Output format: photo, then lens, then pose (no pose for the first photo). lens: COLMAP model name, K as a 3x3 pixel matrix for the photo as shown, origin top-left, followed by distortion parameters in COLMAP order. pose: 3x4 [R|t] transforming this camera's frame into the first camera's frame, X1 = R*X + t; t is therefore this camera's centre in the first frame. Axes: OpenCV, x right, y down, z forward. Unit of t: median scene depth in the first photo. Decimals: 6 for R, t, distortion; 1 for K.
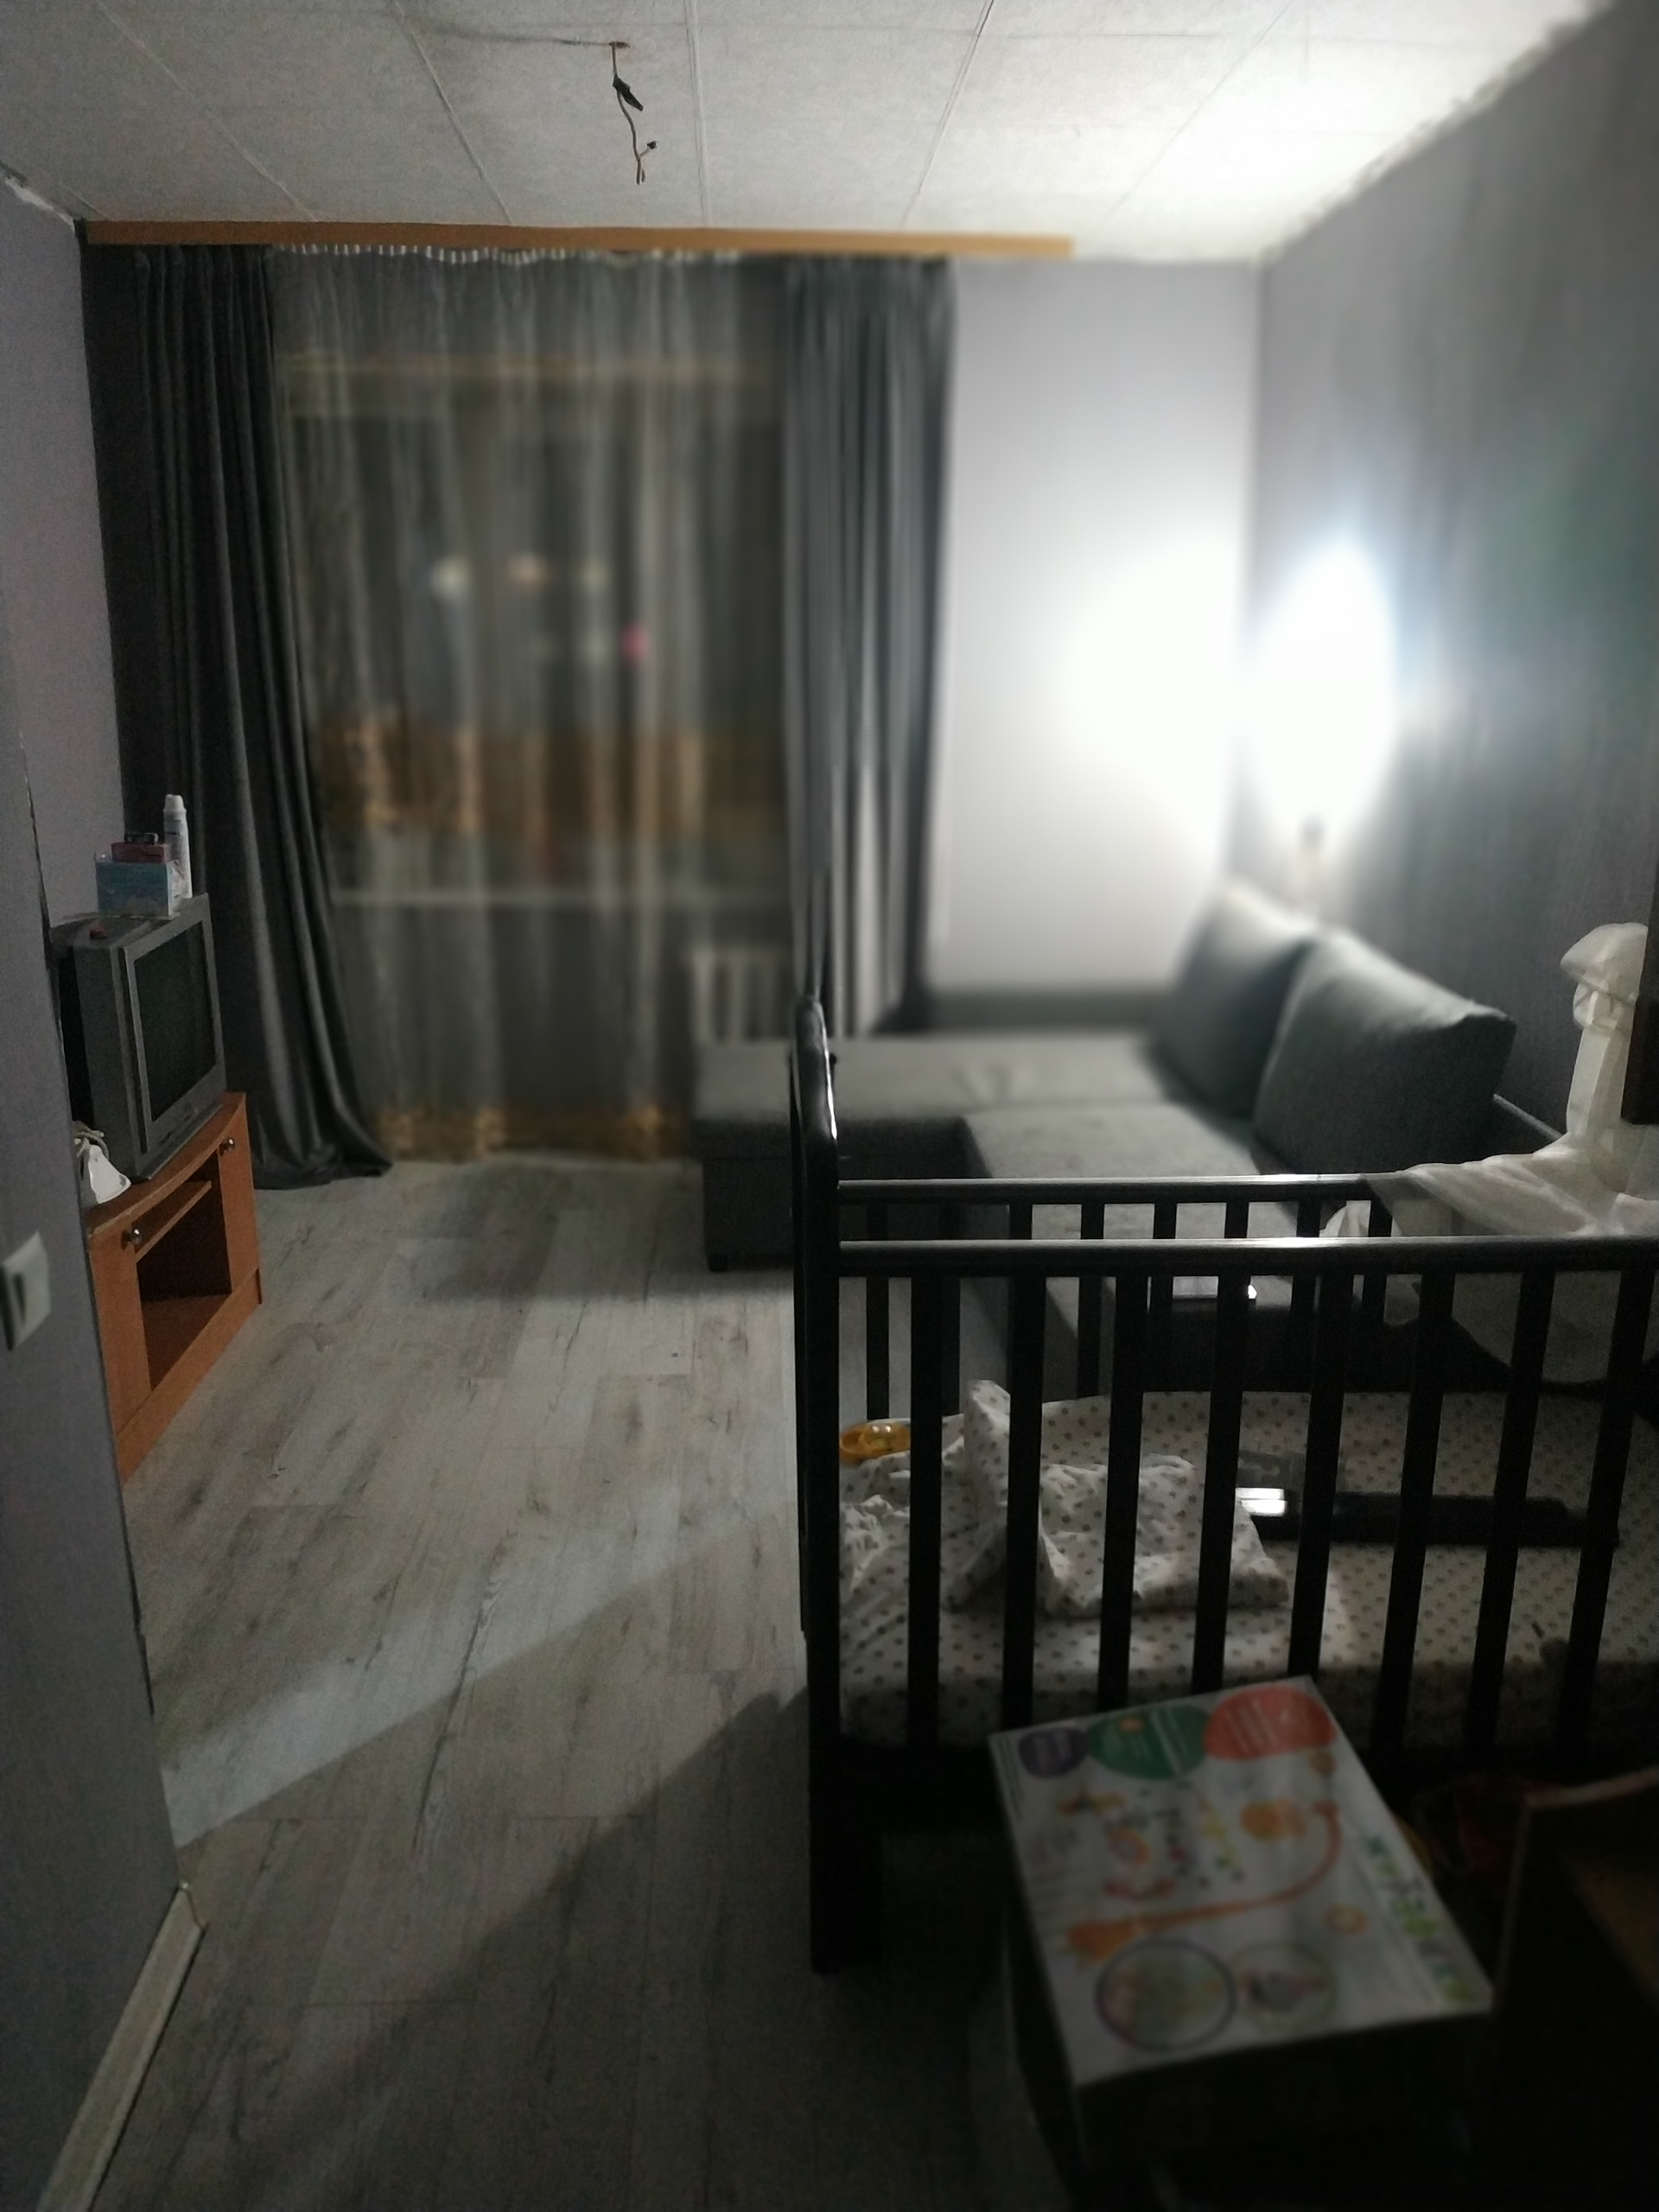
lens RADIAL K [[1570.3, 0, 819.7], [0, 1570.3, 1101.6], [0, 0, 1]] dist [0.005050, -0.025380]
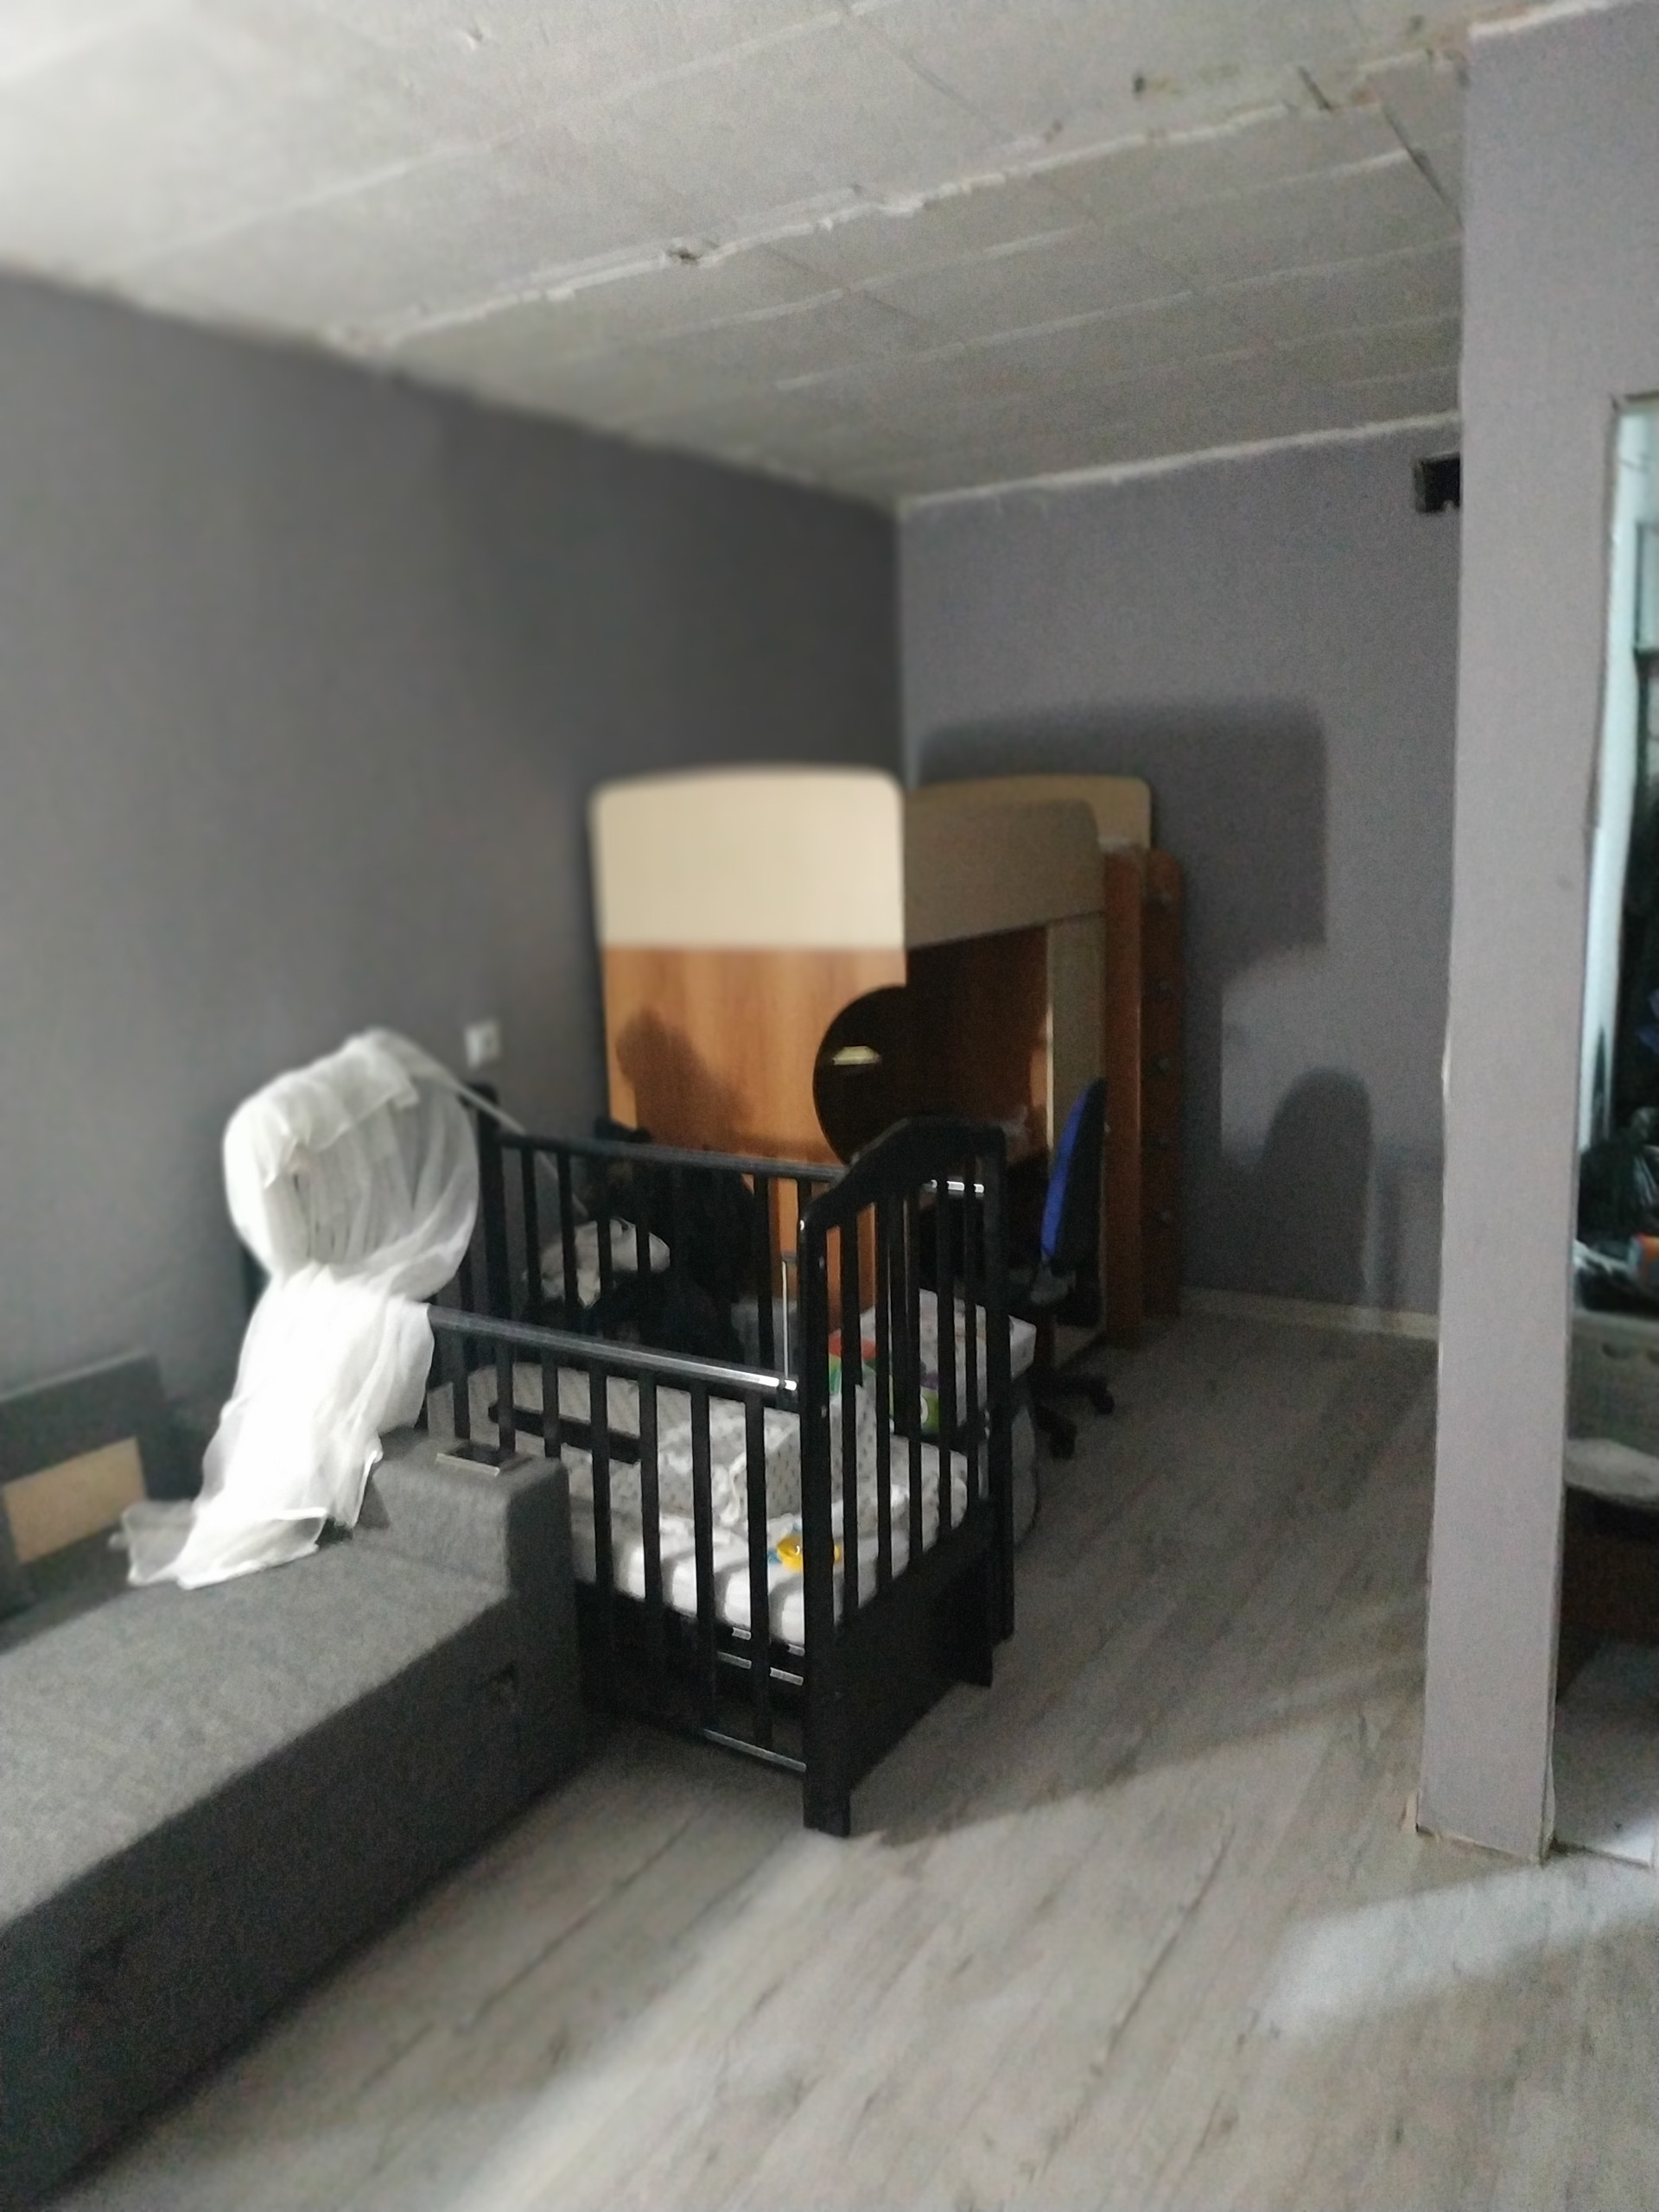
lens RADIAL K [[1570.3, 0, 819.7], [0, 1570.3, 1101.6], [0, 0, 1]] dist [0.005050, -0.025380]
pose [[-0.828975, -0.076904, 0.553974, -0.307204], [0.187479, 0.894984, 0.404790, -0.286763], [-0.526928, 0.439419, -0.727501, 0.890056]]
